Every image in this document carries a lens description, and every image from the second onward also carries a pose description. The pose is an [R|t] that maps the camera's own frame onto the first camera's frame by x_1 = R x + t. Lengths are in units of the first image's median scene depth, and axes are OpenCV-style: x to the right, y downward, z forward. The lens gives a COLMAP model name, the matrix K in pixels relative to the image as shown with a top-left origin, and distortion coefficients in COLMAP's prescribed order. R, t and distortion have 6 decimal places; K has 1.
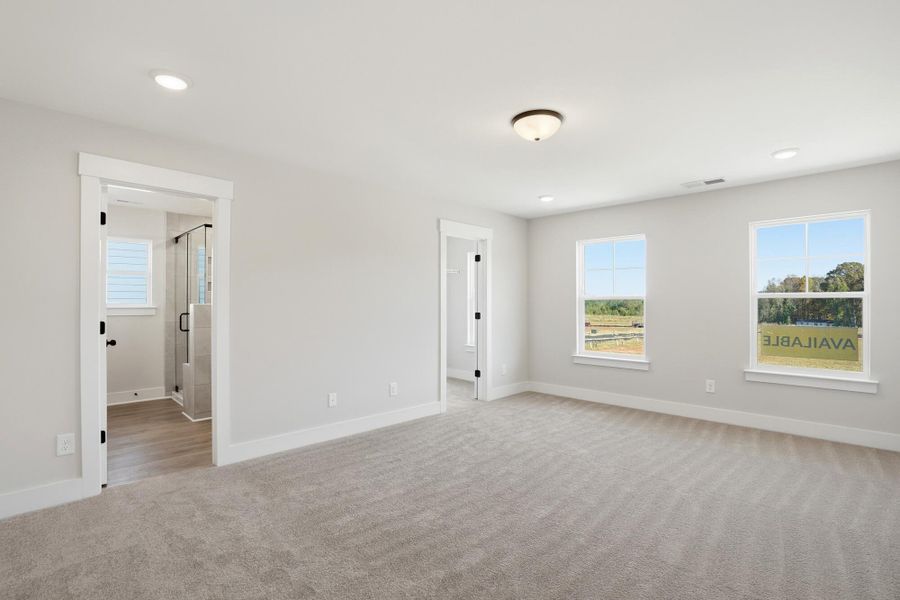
lens RADIAL K [[421.1, 0, 452.7], [0, 421.1, 301.3], [0, 0, 1]] dist [-0.061804, 0.022150]
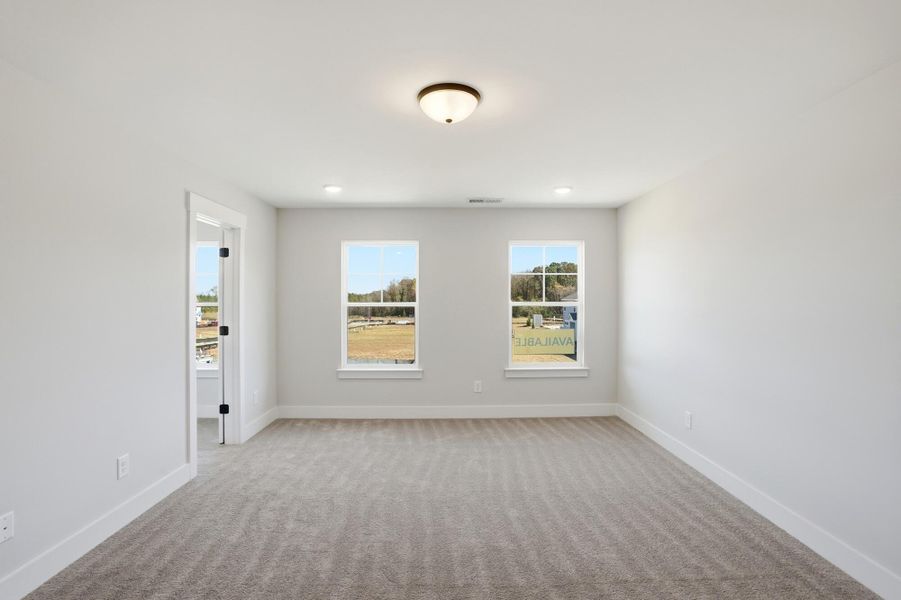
lens RADIAL K [[421.6, 0, 453.2], [0, 421.6, 301.3], [0, 0, 1]] dist [-0.061804, 0.022150]
pose [[0.704556, -0.003710, 0.709639, -0.213838], [0.000274, 0.999988, 0.004955, -0.026310], [-0.709649, -0.003296, 0.704548, 0.254626]]
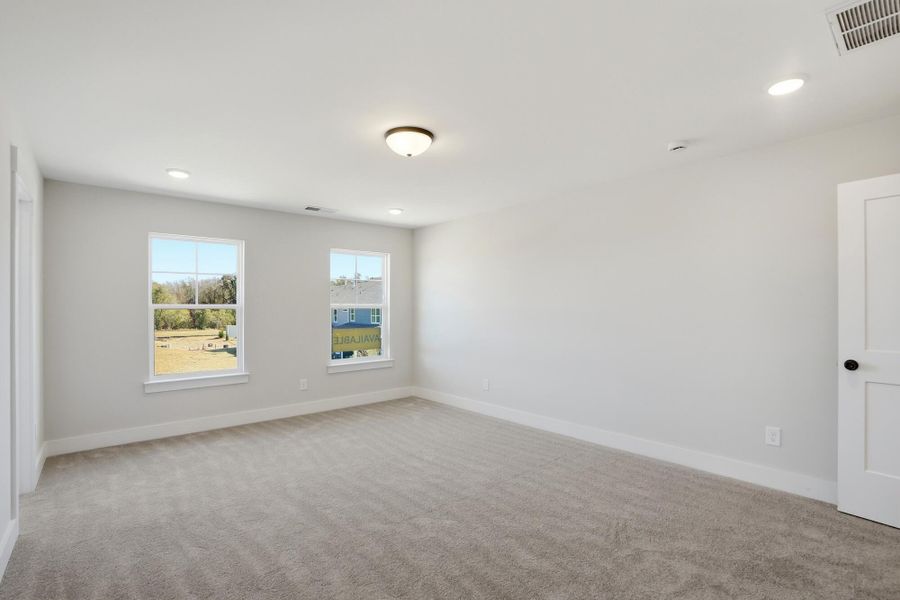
lens RADIAL K [[414.0, 0, 444.8], [0, 414.0, 309.5], [0, 0, 1]] dist [-0.059615, 0.020796]
pose [[0.097479, -0.004257, 0.995228, -0.477270], [0.003791, 0.999985, 0.003906, -0.007047], [-0.995230, 0.003392, 0.097494, 0.487921]]
